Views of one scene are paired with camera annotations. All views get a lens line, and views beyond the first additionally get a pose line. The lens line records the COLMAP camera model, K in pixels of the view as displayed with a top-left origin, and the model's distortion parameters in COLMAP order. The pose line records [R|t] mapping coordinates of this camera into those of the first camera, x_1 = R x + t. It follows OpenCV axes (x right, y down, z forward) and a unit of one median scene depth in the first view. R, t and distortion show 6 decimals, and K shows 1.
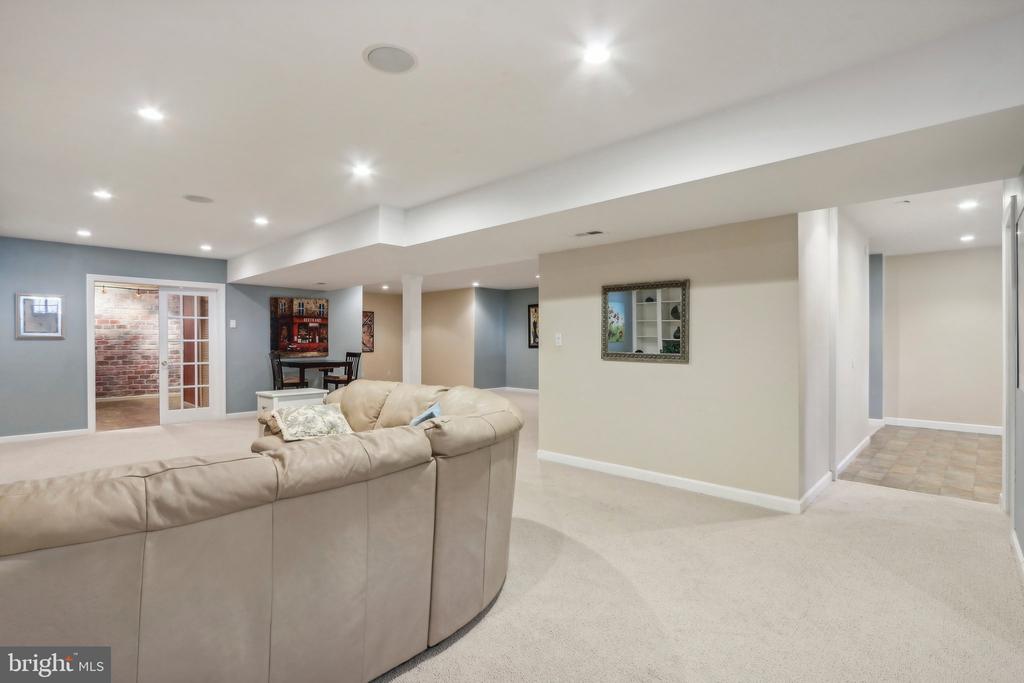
lens RADIAL K [[478.3, 0, 513.9], [0, 478.3, 342.6], [0, 0, 1]] dist [-0.005350, -0.000806]
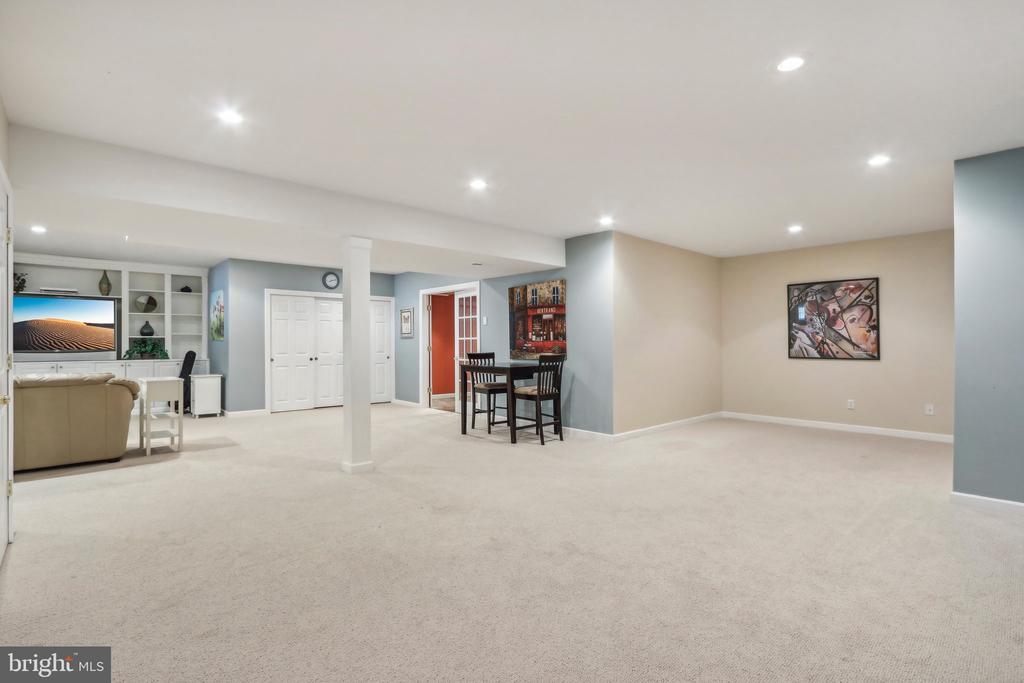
lens RADIAL K [[478.3, 0, 488.3], [0, 478.3, 334.5], [0, 0, 1]] dist [-0.005350, -0.000806]
pose [[-0.090914, -0.012700, -0.995778, 0.335062], [-0.001329, 0.999919, -0.012632, 0.000360], [0.995858, 0.000175, -0.090923, 0.988951]]
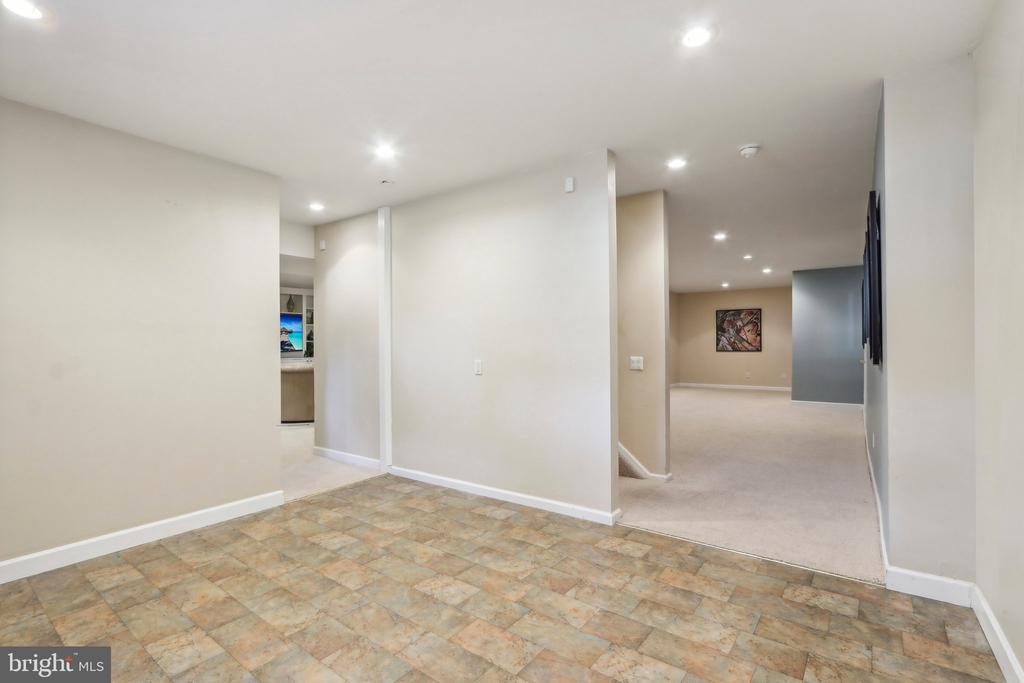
lens RADIAL K [[478.3, 0, 513.5], [0, 478.3, 343.0], [0, 0, 1]] dist [-0.005350, -0.000806]
pose [[0.146735, -0.006316, -0.989156, 0.857905], [0.006526, 0.999964, -0.005416, 0.008116], [0.989154, -0.005661, 0.146771, 0.576618]]
